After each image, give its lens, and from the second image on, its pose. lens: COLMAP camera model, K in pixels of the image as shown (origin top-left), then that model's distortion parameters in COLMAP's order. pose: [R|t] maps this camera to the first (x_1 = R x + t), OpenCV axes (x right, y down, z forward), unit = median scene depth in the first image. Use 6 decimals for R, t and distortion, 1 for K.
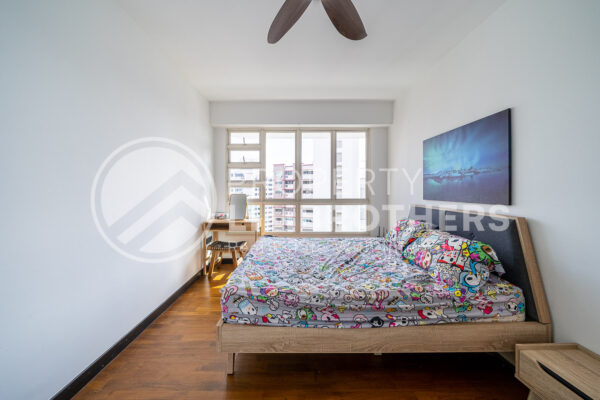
lens RADIAL K [[212.0, 0, 296.8], [0, 212.0, 192.4], [0, 0, 1]] dist [-0.002862, -0.000100]
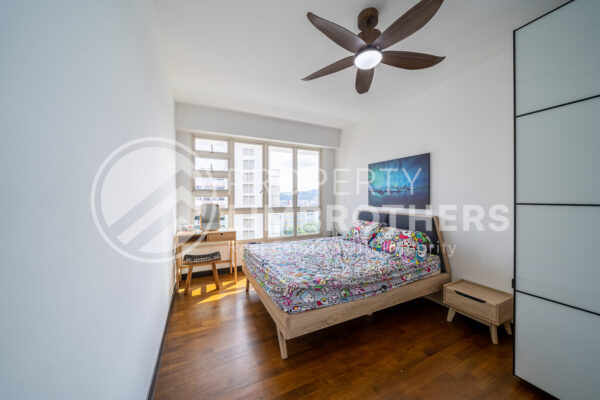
lens RADIAL K [[208.3, 0, 300.0], [0, 208.3, 200.0], [0, 0, 1]] dist [-0.000884, -0.000030]
pose [[0.900080, -0.005337, 0.435693, -0.706850], [0.003083, 0.999978, 0.005880, -0.030075], [-0.435714, -0.003950, 0.900076, -0.072030]]
